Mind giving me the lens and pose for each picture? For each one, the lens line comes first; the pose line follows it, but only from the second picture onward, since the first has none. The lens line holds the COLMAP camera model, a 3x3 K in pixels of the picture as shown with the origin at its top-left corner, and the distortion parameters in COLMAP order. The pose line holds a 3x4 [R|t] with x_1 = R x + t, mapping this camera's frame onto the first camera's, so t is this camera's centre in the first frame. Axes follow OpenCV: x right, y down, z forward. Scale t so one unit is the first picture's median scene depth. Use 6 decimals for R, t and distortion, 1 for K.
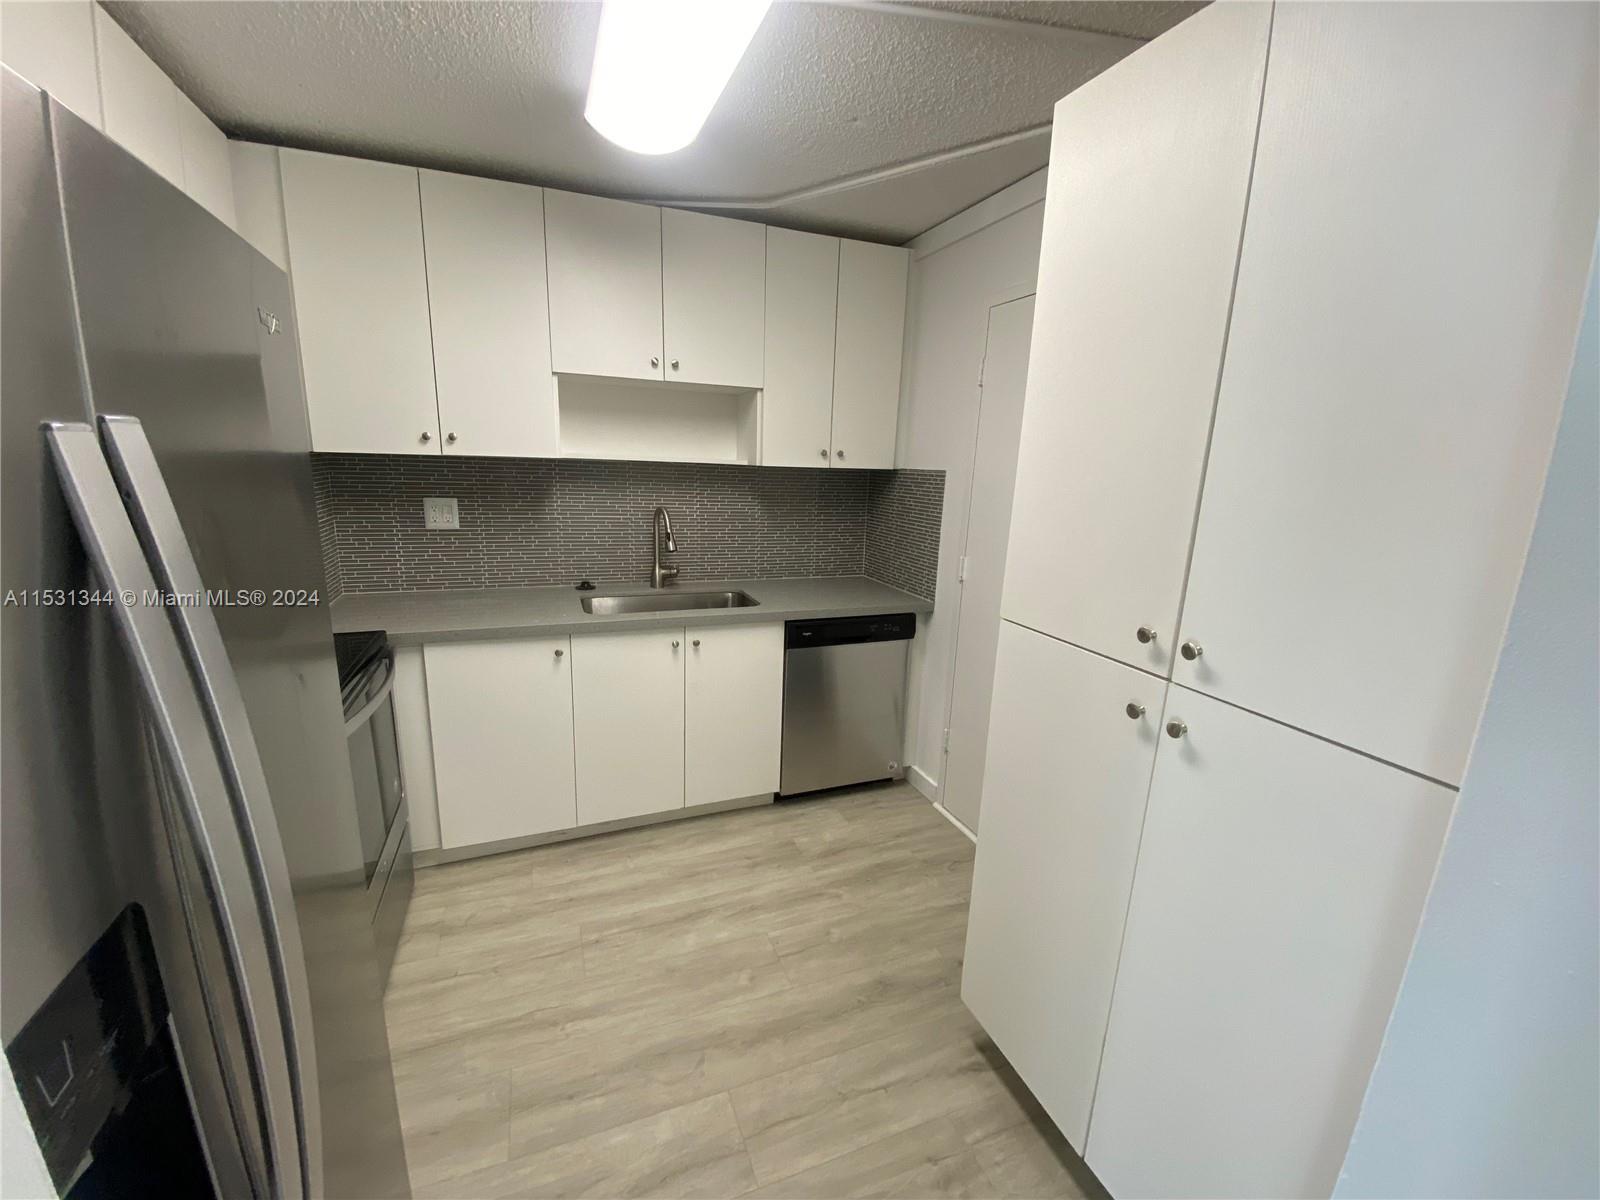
lens RADIAL K [[648.9, 0, 819.4], [0, 648.9, 607.4], [0, 0, 1]] dist [-0.007636, -0.010710]
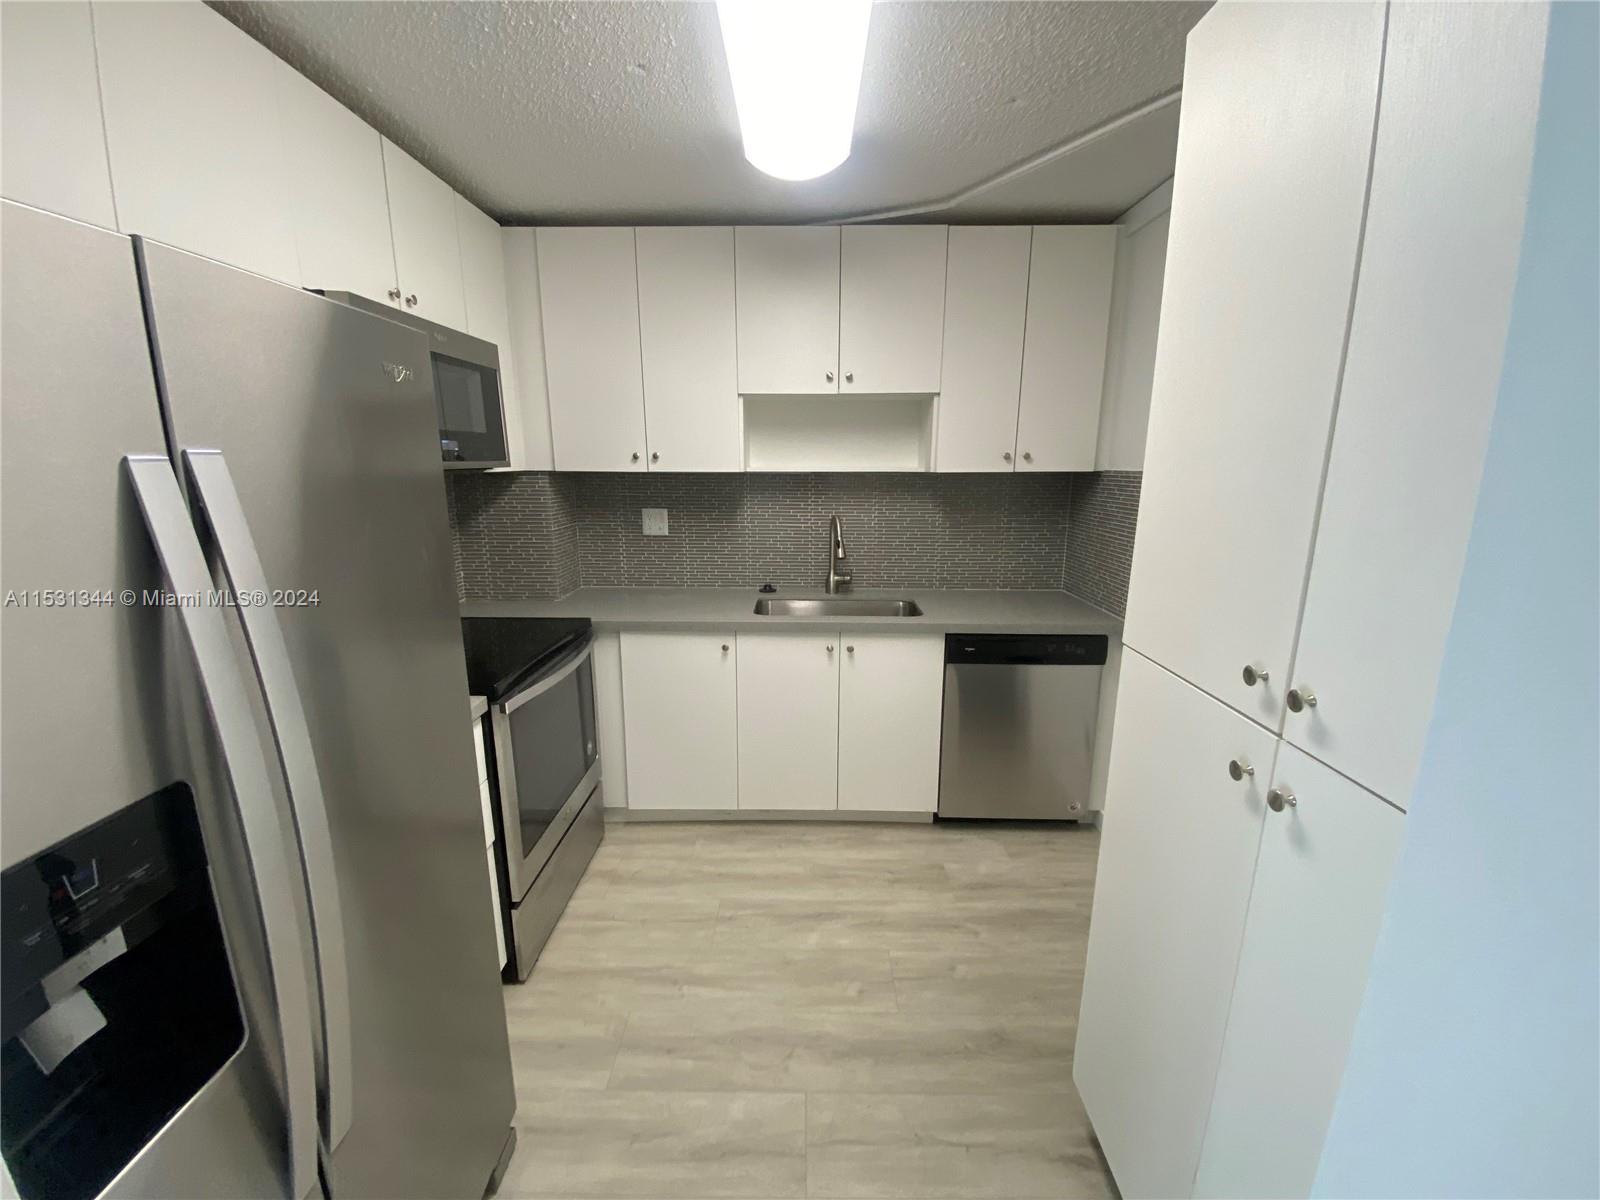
lens RADIAL K [[648.9, 0, 776.6], [0, 648.9, 606.4], [0, 0, 1]] dist [-0.007636, -0.010710]
pose [[0.919363, 0.051767, -0.389990, 0.107473], [-0.057744, 0.998325, -0.003609, -0.001433], [0.389150, 0.025838, 0.920812, 0.023131]]
